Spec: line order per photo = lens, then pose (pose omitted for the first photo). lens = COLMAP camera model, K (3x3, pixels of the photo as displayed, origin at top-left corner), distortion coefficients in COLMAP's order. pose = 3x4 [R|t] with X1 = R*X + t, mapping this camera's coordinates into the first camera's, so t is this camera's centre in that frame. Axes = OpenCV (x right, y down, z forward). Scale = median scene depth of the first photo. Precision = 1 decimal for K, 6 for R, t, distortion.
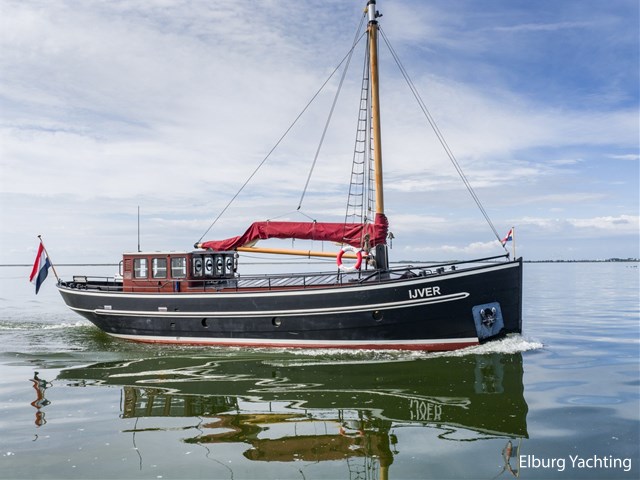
lens RADIAL K [[609.3, 0, 320.4], [0, 609.3, 246.0], [0, 0, 1]] dist [0.007347, 0.000000]
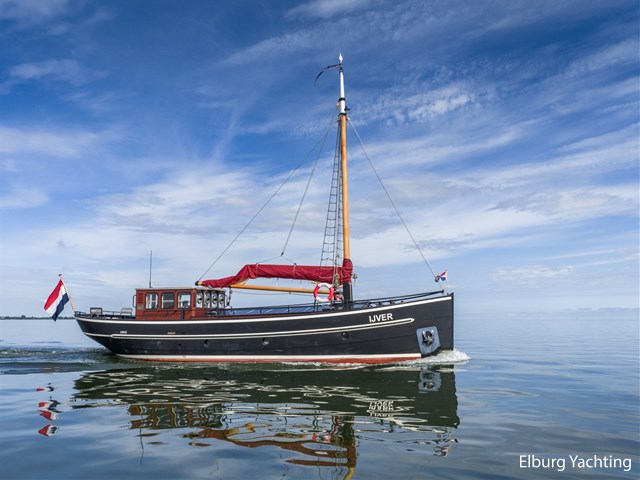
lens RADIAL K [[609.3, 0, 329.7], [0, 609.3, 251.4], [0, 0, 1]] dist [0.007347, 0.000000]
pose [[0.995891, 0.018248, 0.088707, -0.051924], [-0.010522, 0.996171, -0.086793, 0.042966], [-0.089951, 0.085503, 0.992269, -0.274927]]
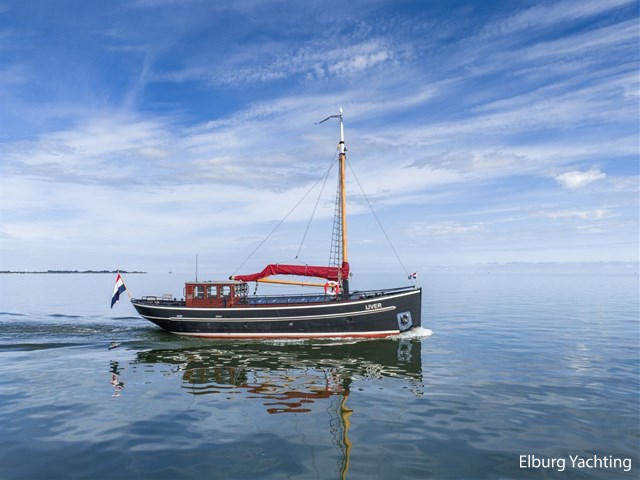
lens RADIAL K [[609.3, 0, 322.5], [0, 609.3, 233.6], [0, 0, 1]] dist [0.007347, 0.000000]
pose [[0.977106, 0.019547, 0.211852, -0.343200], [-0.011304, 0.999134, -0.040052, -0.063285], [-0.212451, 0.036740, 0.976481, -0.722912]]
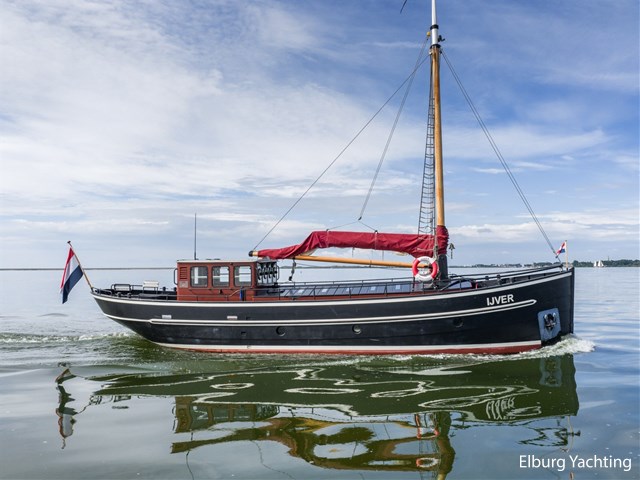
lens RADIAL K [[609.3, 0, 322.4], [0, 609.3, 244.6], [0, 0, 1]] dist [0.007347, 0.000000]
pose [[0.980638, 0.011162, 0.195510, -0.313476], [-0.009019, 0.999889, -0.011845, -0.005695], [-0.195620, 0.009852, 0.980630, -0.004064]]
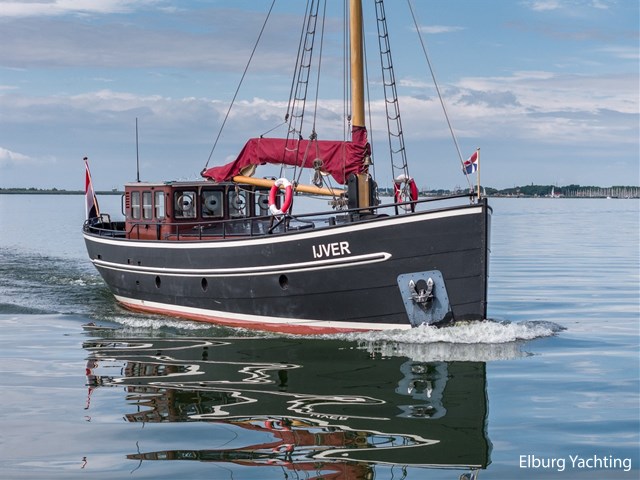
lens RADIAL K [[1474.9, 0, 319.8], [0, 1474.9, 239.8], [0, 0, 1]] dist [-0.126265, 0.000000]
pose [[0.771437, 0.033671, -0.635415, 1.044545], [0.006686, 0.998115, 0.061009, -0.028708], [0.636271, -0.051313, 0.769757, -0.211541]]
